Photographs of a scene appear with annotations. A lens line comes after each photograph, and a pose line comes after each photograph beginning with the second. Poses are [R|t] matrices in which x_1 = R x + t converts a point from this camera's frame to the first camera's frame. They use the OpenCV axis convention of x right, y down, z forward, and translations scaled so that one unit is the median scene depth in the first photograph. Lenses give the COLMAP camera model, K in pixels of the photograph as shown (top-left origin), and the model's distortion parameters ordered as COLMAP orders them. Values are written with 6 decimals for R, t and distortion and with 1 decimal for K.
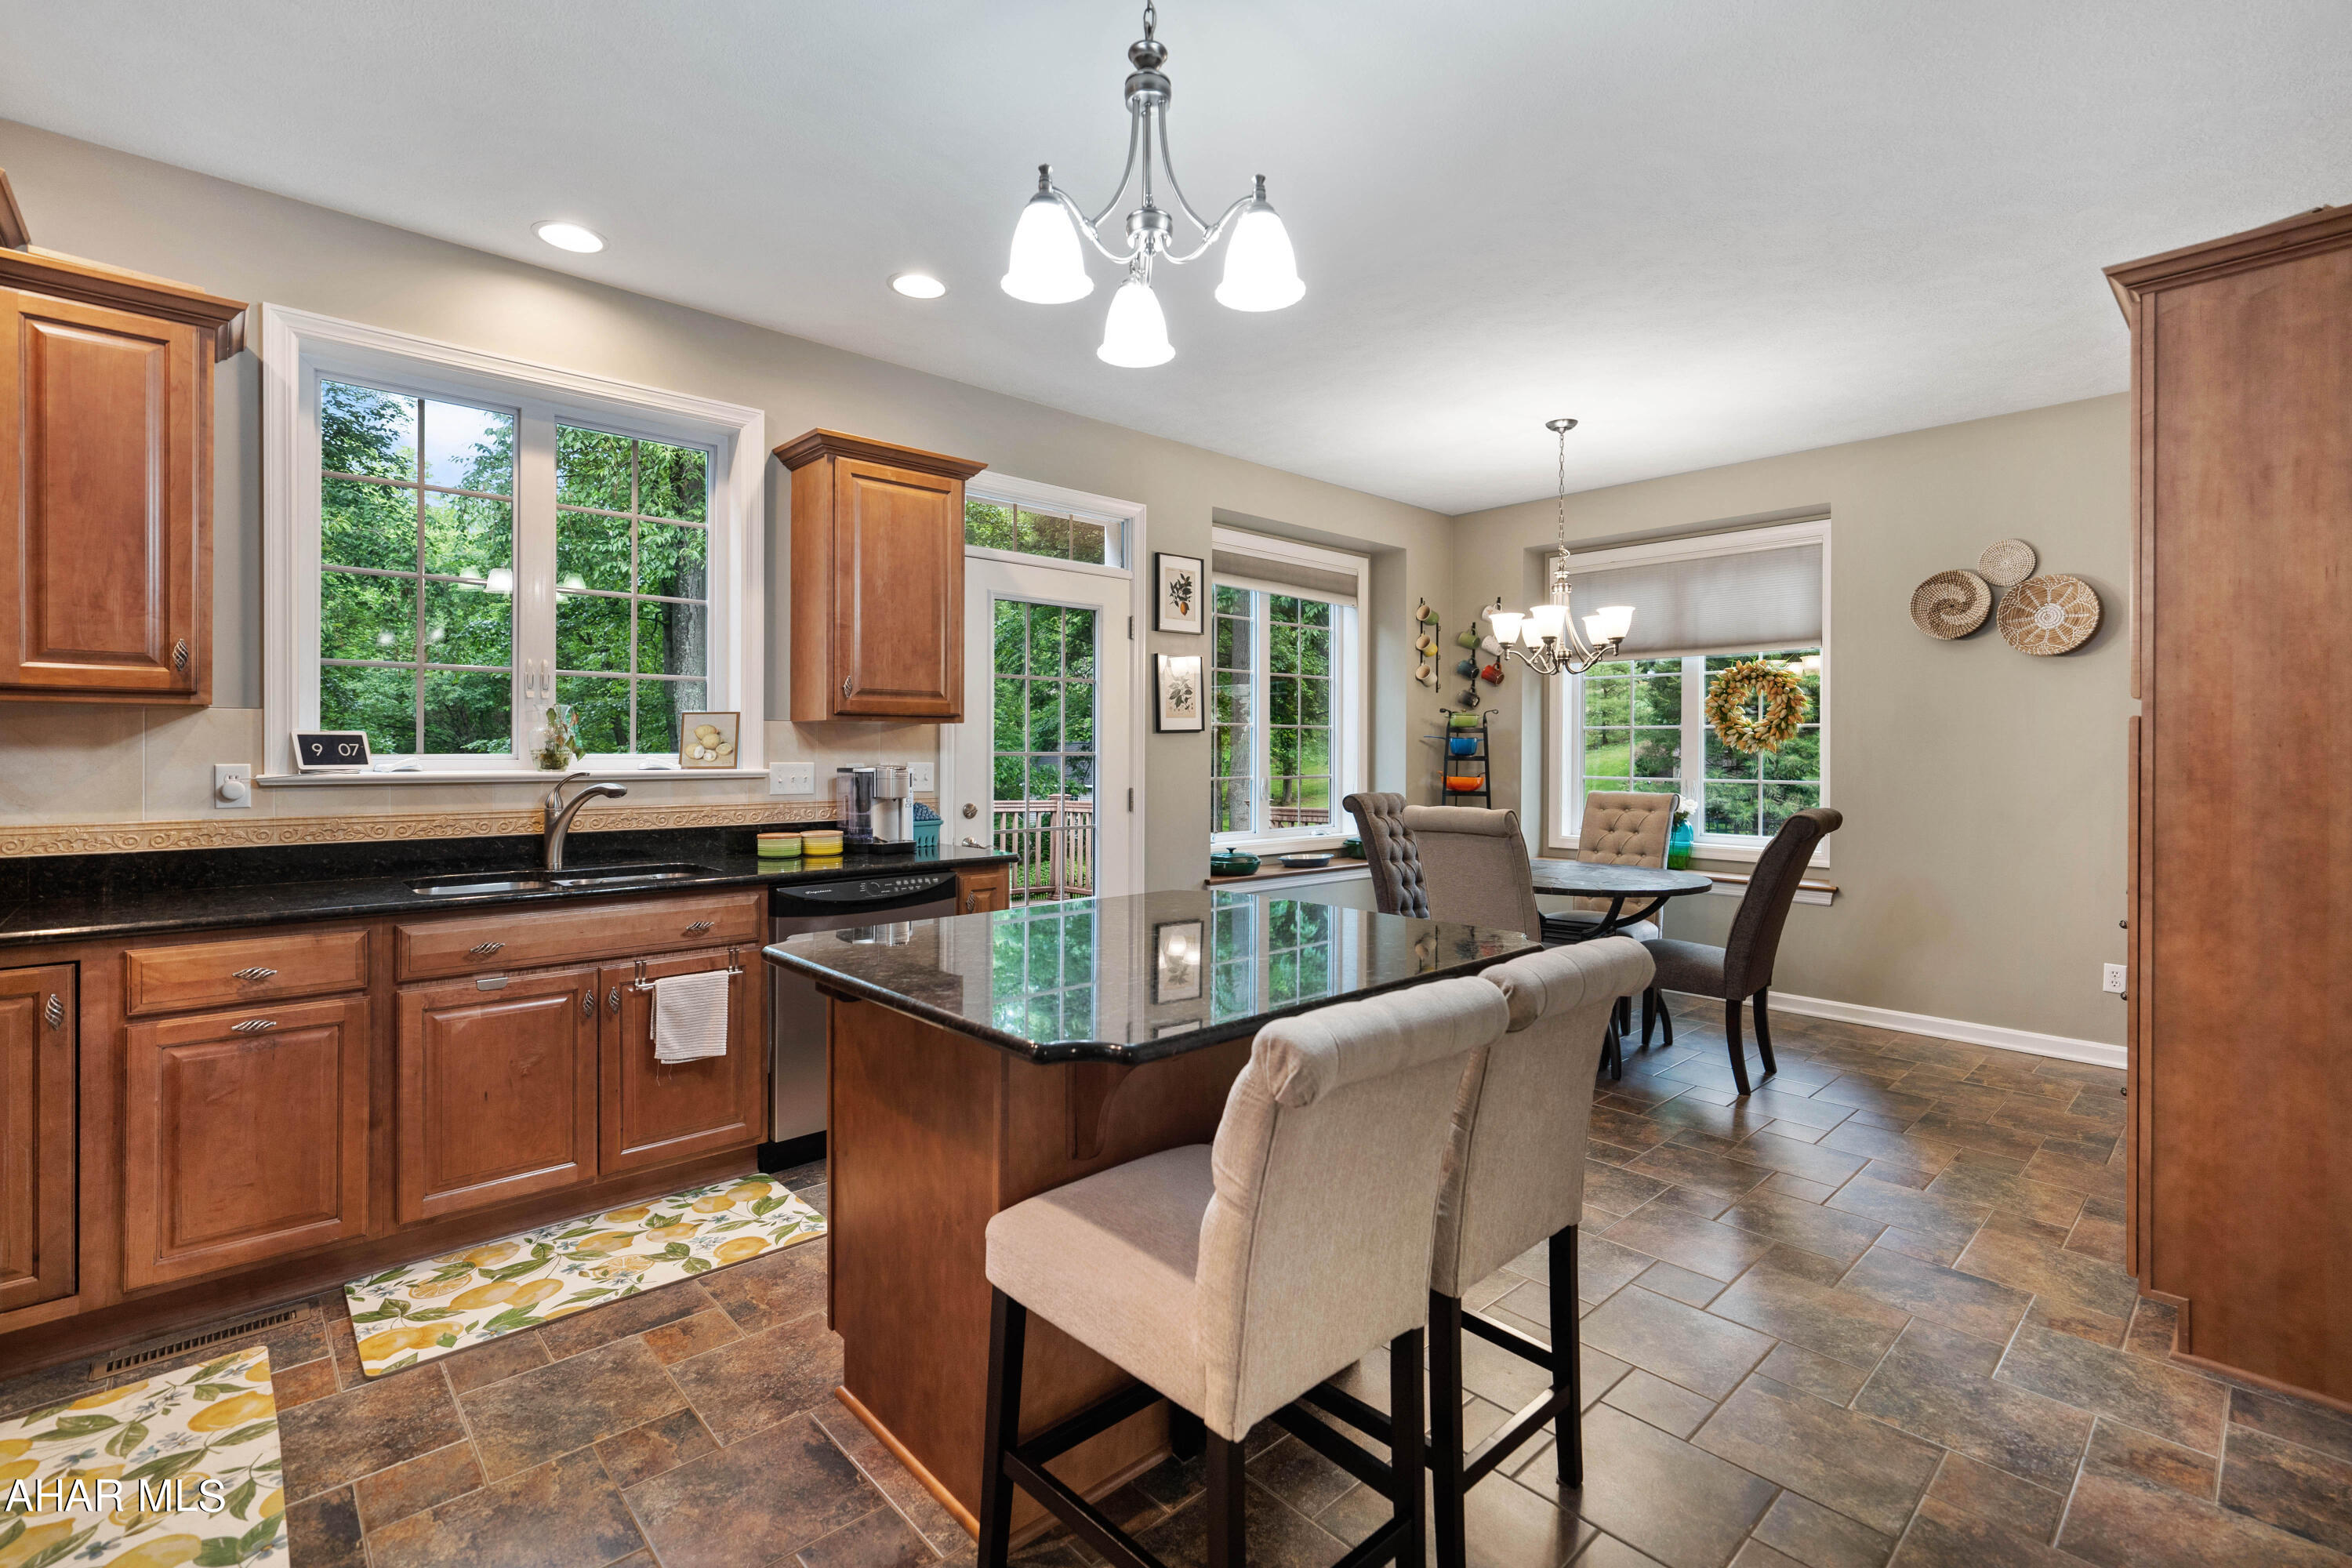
lens RADIAL K [[1046.3, 0, 1165.5], [0, 1046.3, 765.4], [0, 0, 1]] dist [-0.007959, 0.005123]
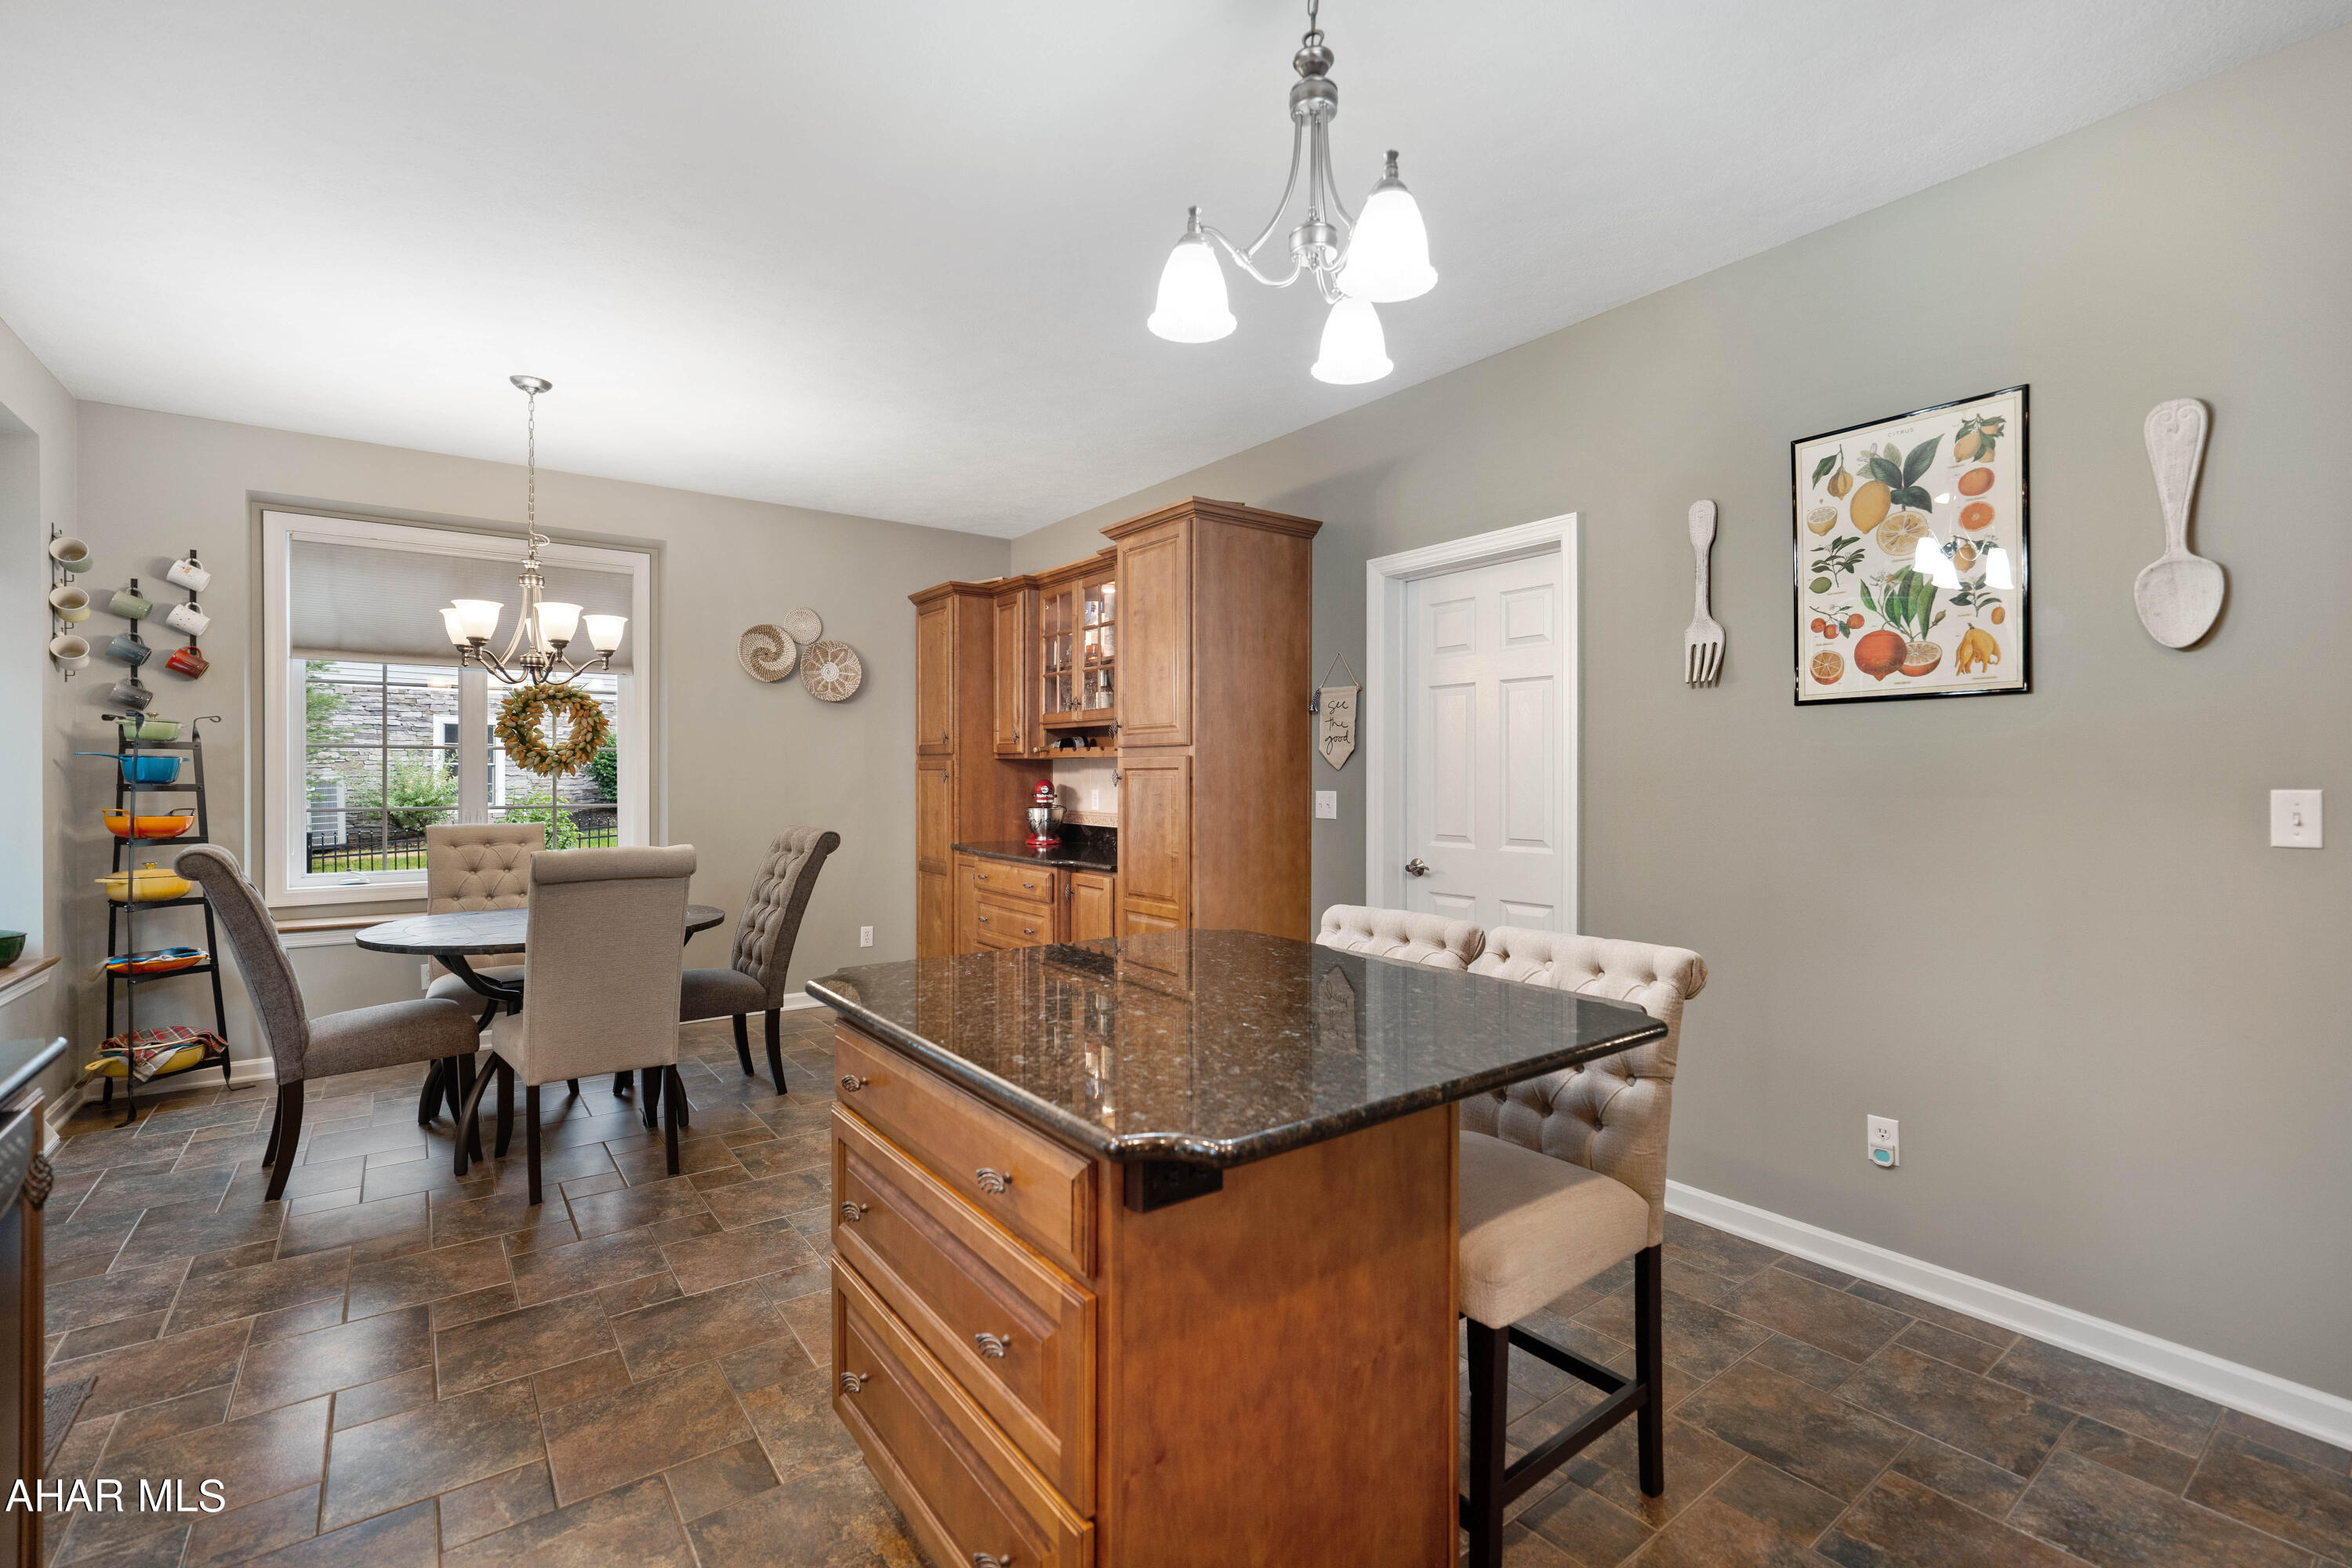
lens RADIAL K [[1046.3, 0, 1178.9], [0, 1046.3, 776.2], [0, 0, 1]] dist [-0.007959, 0.005123]
pose [[0.093385, -0.006370, 0.995610, -0.623481], [0.016245, 0.999856, 0.004874, -0.015138], [-0.995498, 0.015719, 0.093475, 0.646280]]
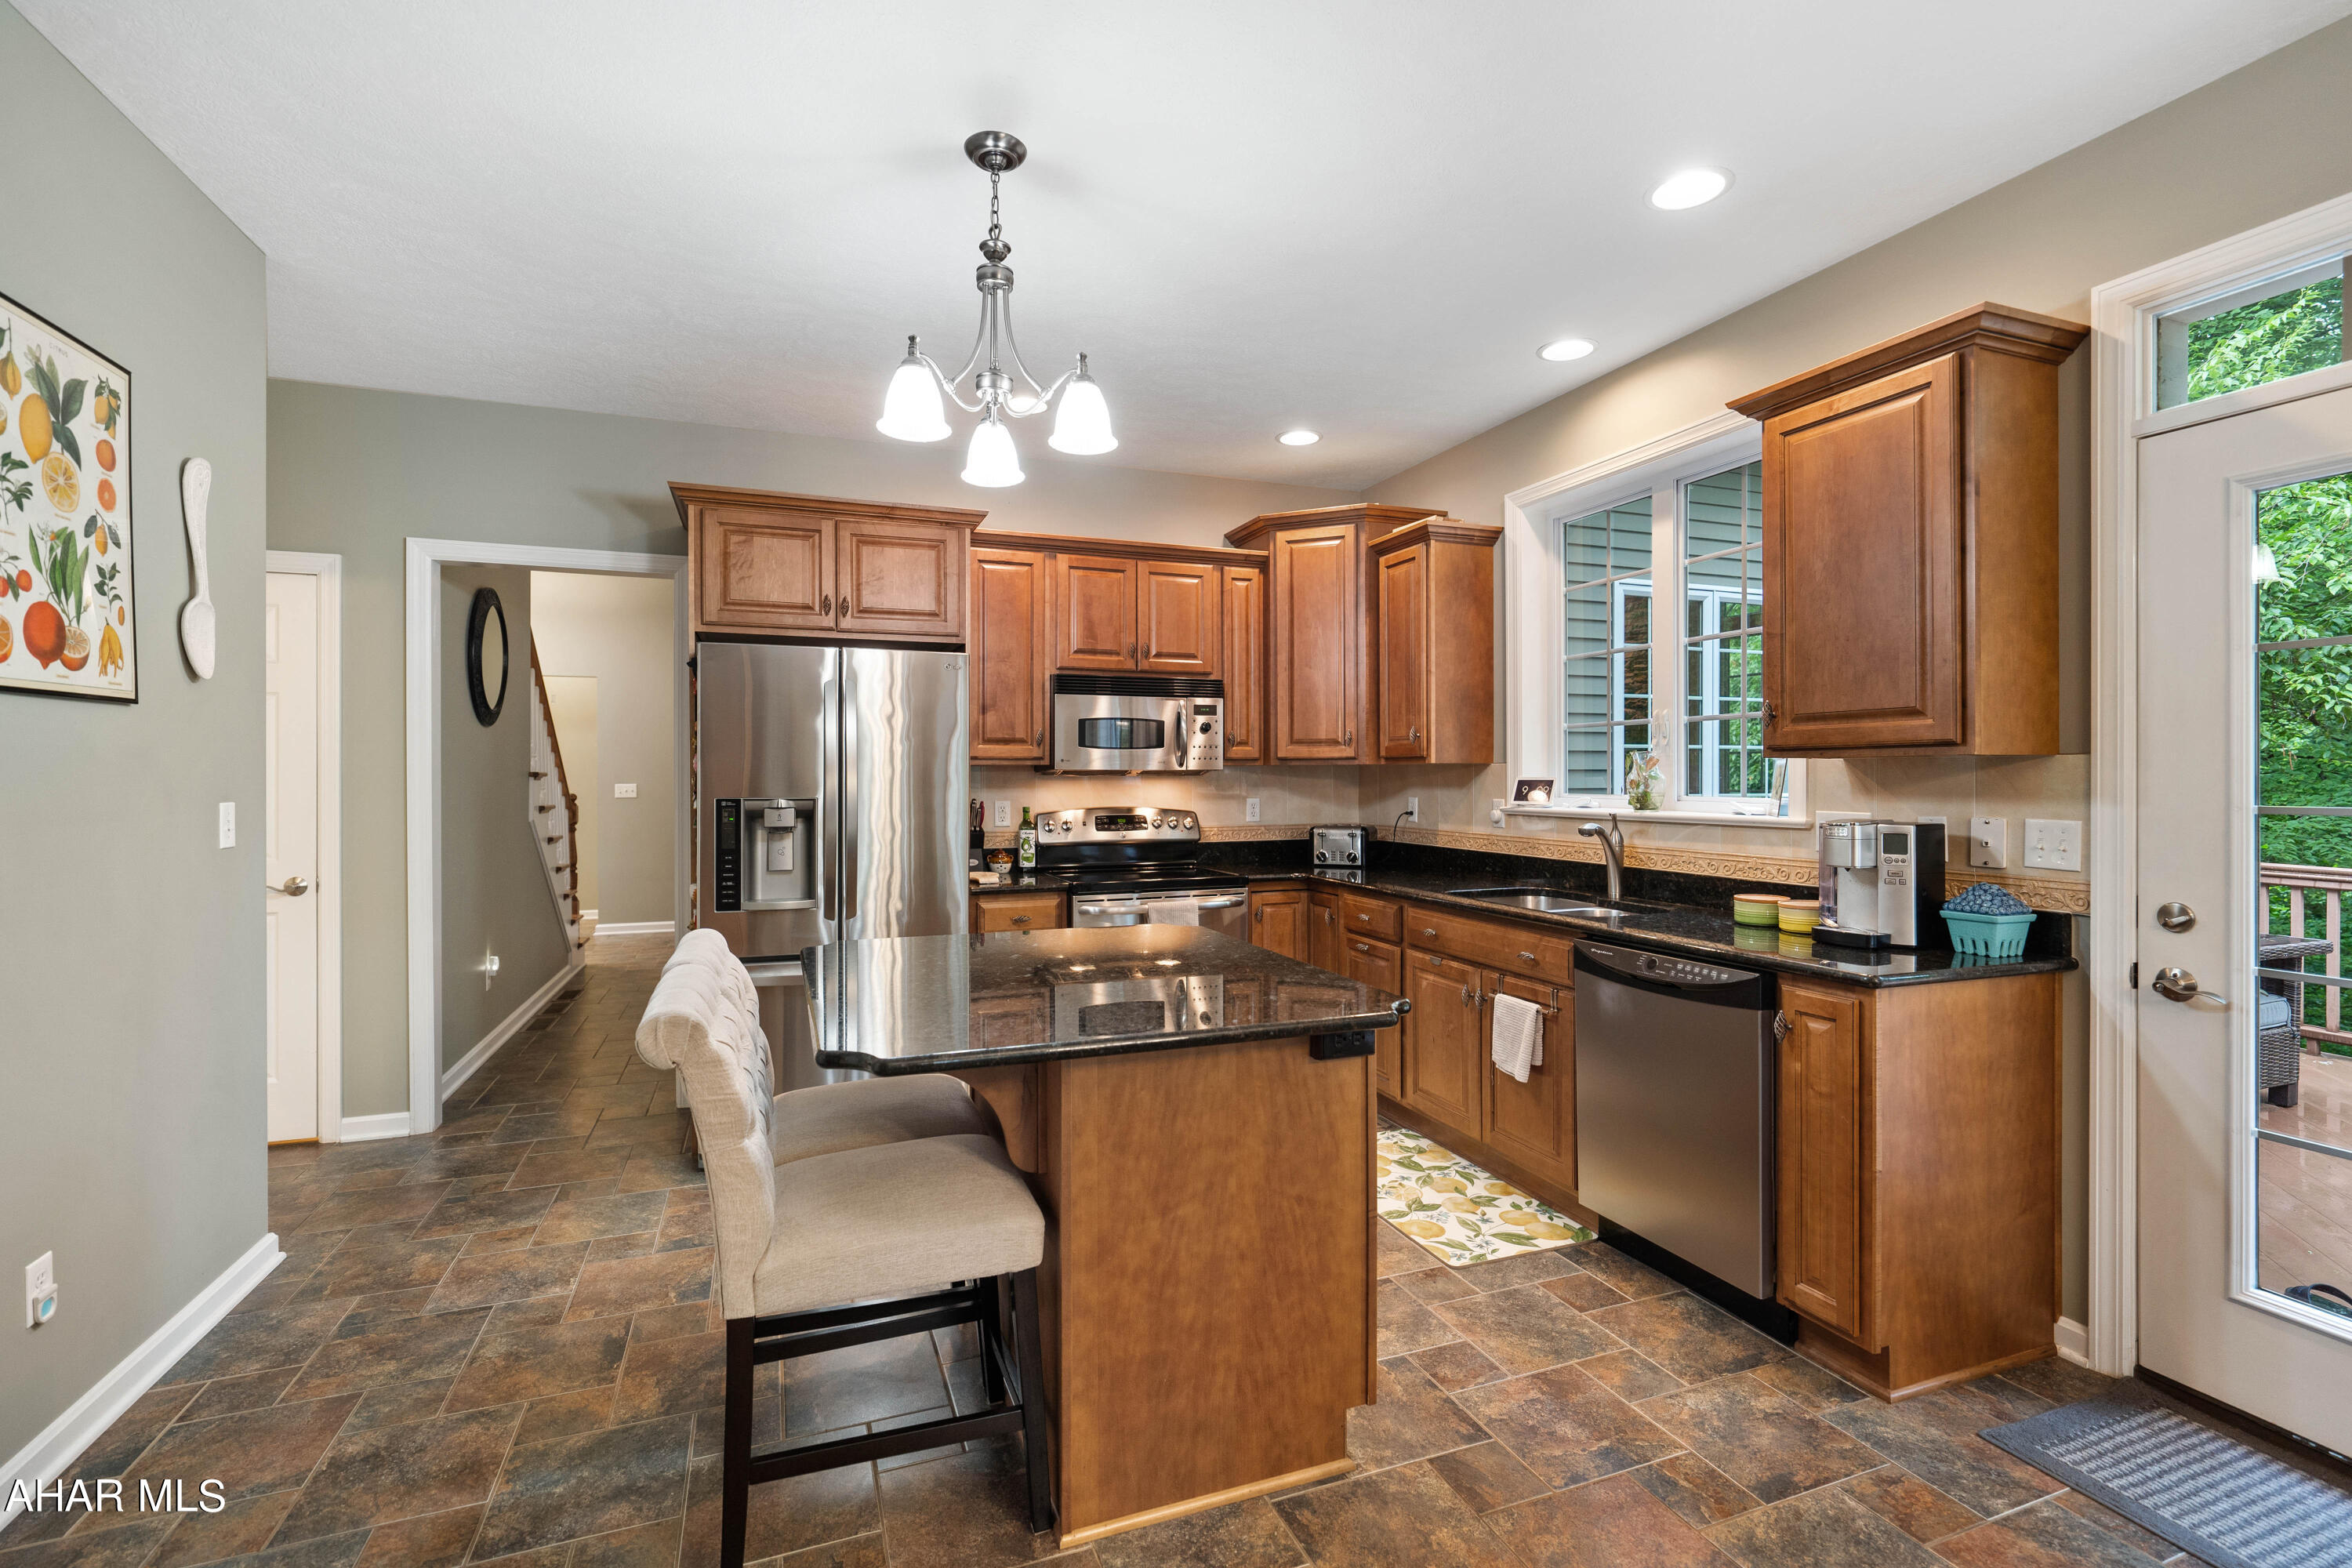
lens RADIAL K [[1046.3, 0, 1191.1], [0, 1046.3, 789.8], [0, 0, 1]] dist [-0.007959, 0.005123]
pose [[-0.349657, 0.006873, -0.936853, 0.680475], [-0.016675, 0.999769, 0.013558, -0.027283], [0.936730, 0.020363, -0.349461, 1.043119]]
